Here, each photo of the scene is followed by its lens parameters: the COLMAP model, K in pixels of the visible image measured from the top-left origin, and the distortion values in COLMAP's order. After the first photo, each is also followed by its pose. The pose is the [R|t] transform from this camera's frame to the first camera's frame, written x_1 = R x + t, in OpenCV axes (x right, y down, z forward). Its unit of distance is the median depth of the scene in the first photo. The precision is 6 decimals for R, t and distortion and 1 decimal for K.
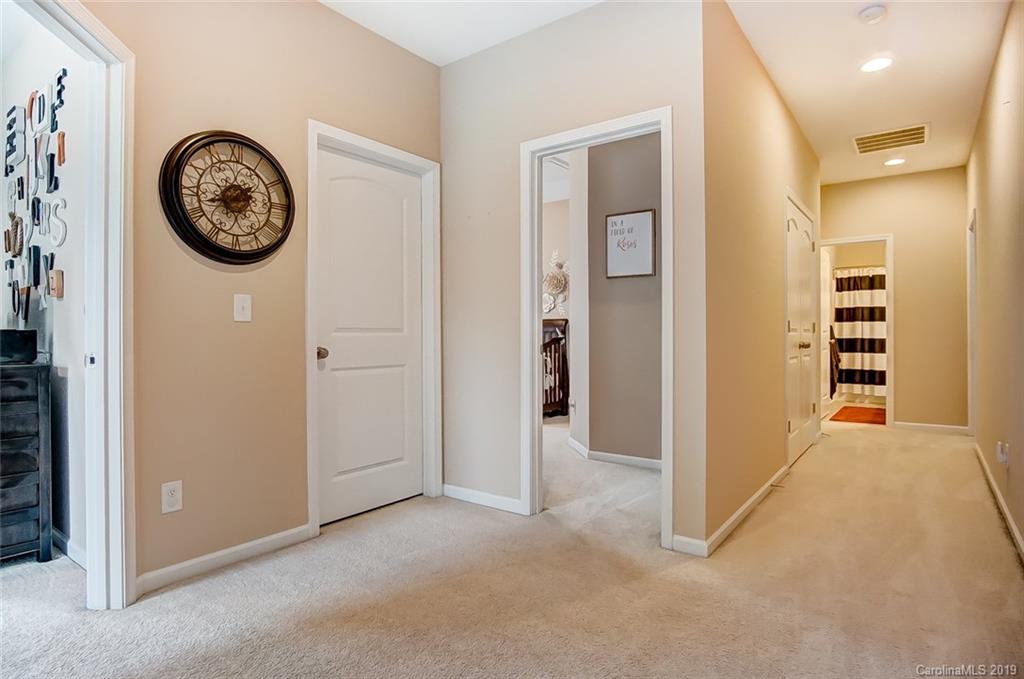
lens RADIAL K [[558.1, 0, 514.8], [0, 558.1, 332.2], [0, 0, 1]] dist [-0.025670, 0.000503]
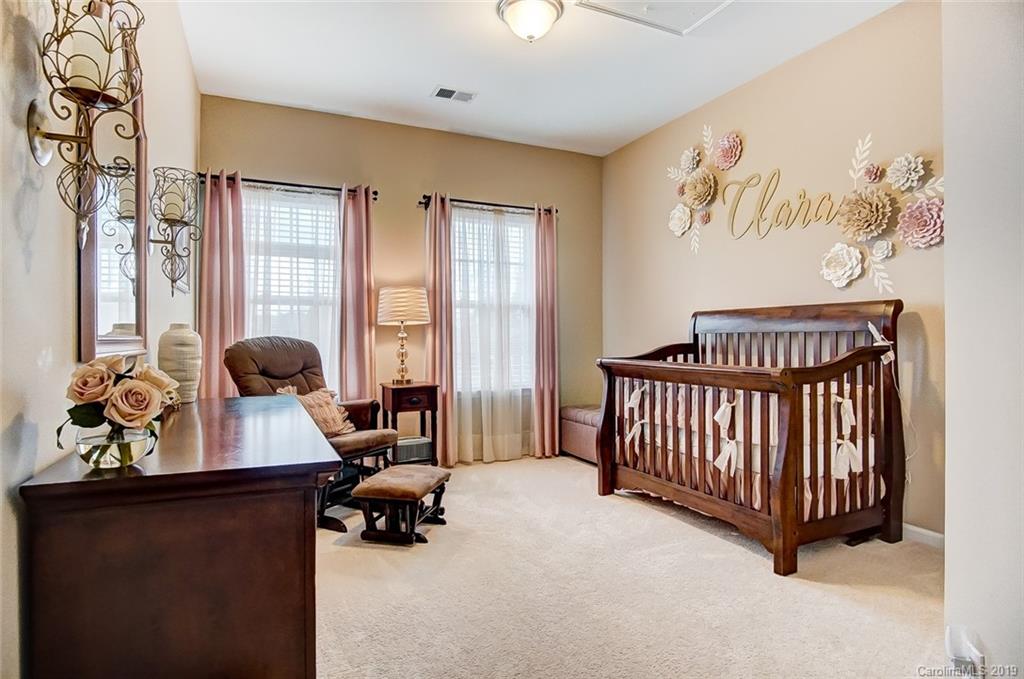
lens RADIAL K [[558.1, 0, 514.8], [0, 558.1, 332.2], [0, 0, 1]] dist [-0.025670, 0.000503]
pose [[0.885364, -0.001869, -0.464896, 0.033592], [0.003407, 0.999991, 0.002469, -0.002542], [0.464887, -0.003770, 0.885362, 0.529146]]
